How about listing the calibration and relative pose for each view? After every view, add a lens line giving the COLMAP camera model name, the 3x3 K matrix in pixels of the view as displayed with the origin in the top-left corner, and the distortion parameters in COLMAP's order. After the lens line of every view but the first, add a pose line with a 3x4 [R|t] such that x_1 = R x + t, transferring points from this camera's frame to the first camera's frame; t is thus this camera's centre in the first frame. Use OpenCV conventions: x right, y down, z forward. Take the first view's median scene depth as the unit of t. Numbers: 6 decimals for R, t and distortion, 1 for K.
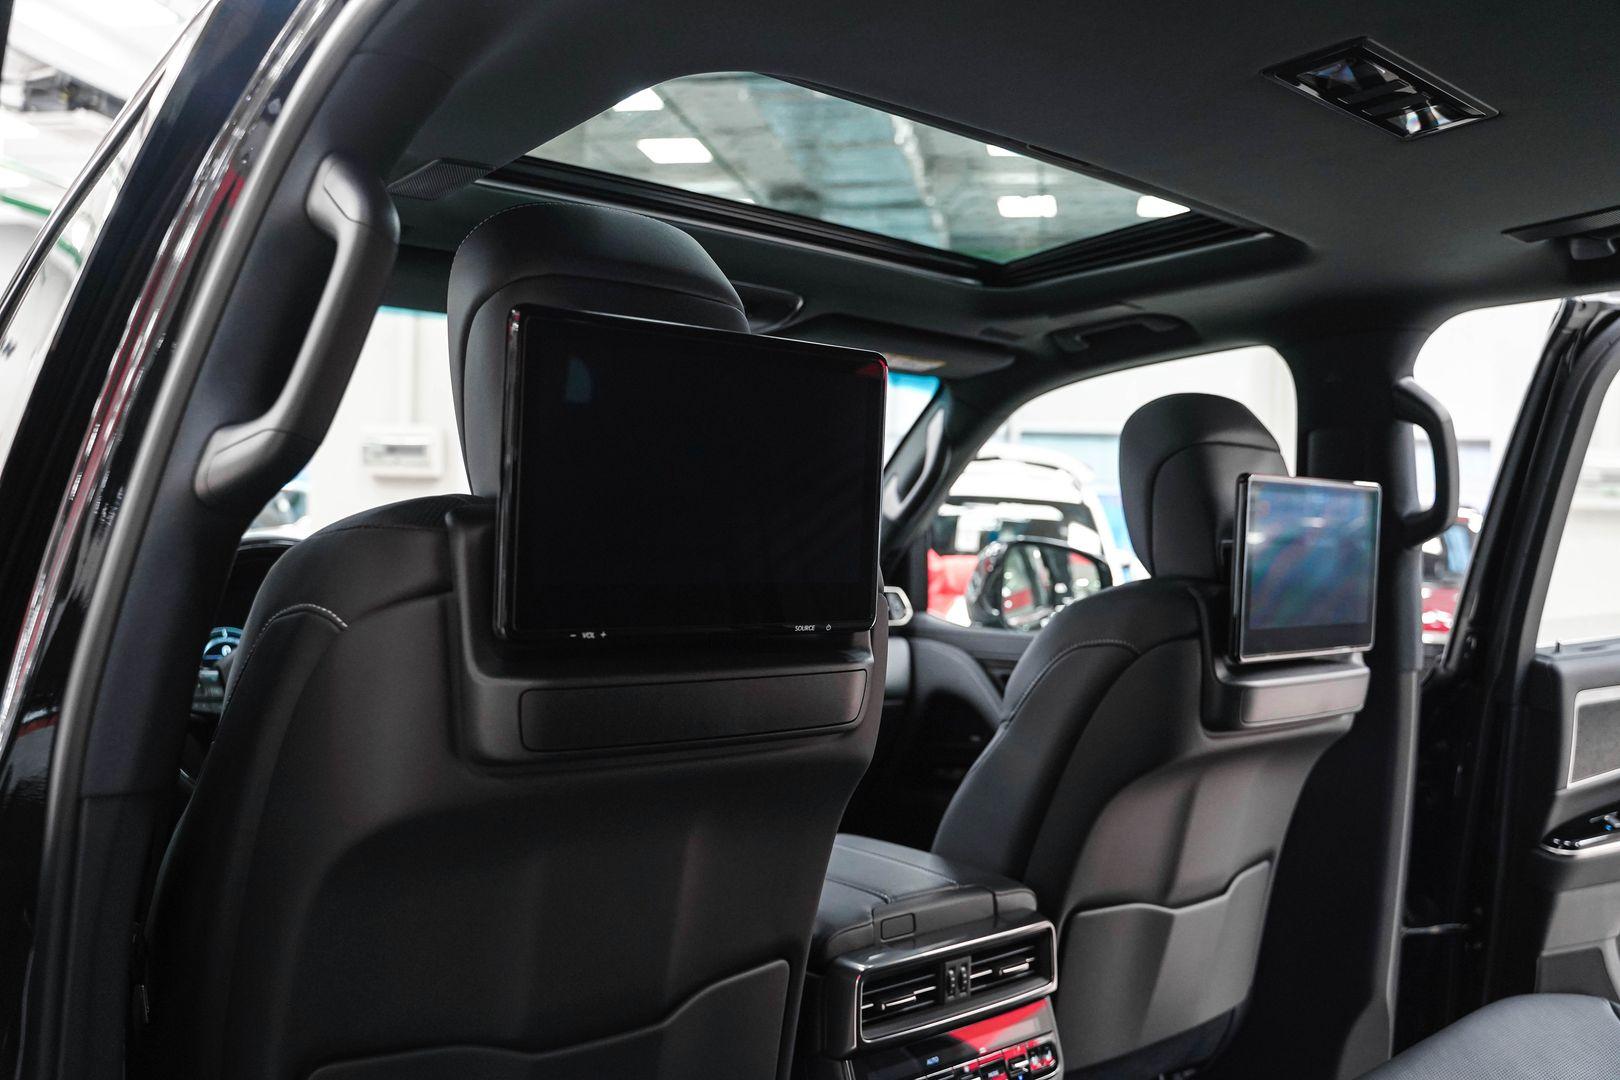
lens RADIAL K [[1287.1, 0, 810.0], [0, 1287.1, 540.0], [0, 0, 1]] dist [-0.115350, 0.091248]
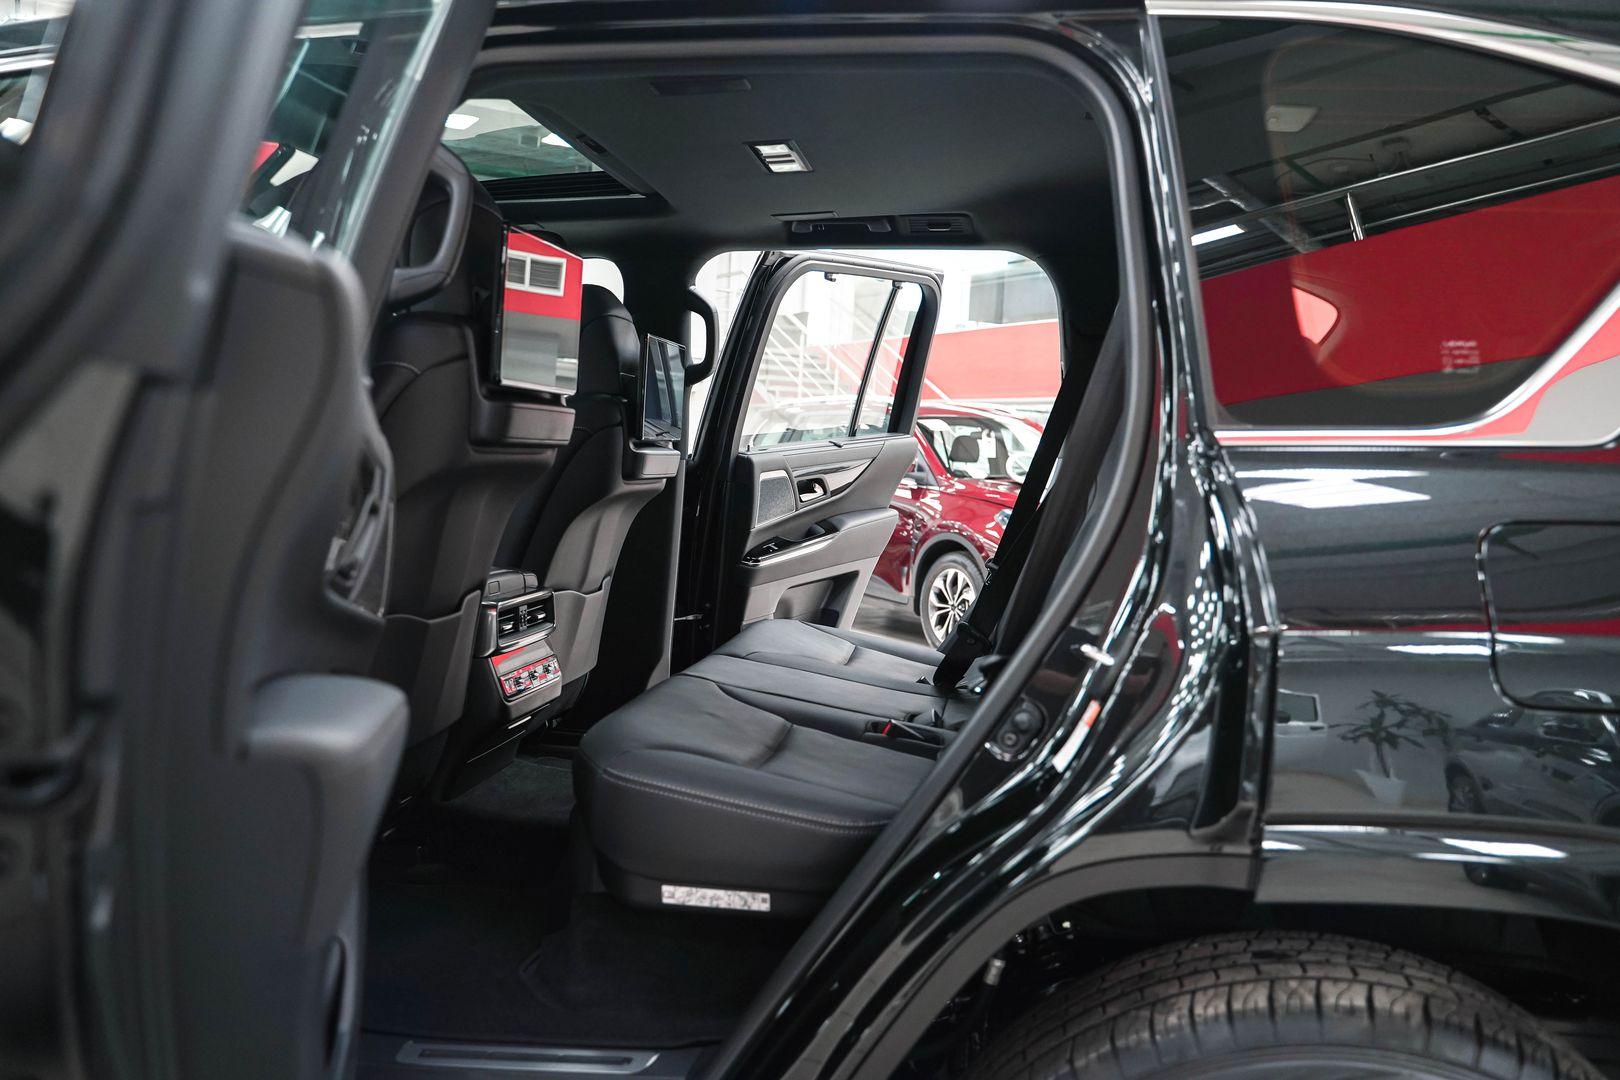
lens RADIAL K [[1287.1, 0, 810.0], [0, 1287.1, 540.0], [0, 0, 1]] dist [-0.115350, 0.091248]
pose [[0.741448, -0.043057, 0.669628, -0.590752], [-0.014677, 0.996660, 0.080336, 0.074328], [-0.670850, -0.069393, 0.738339, -0.421518]]
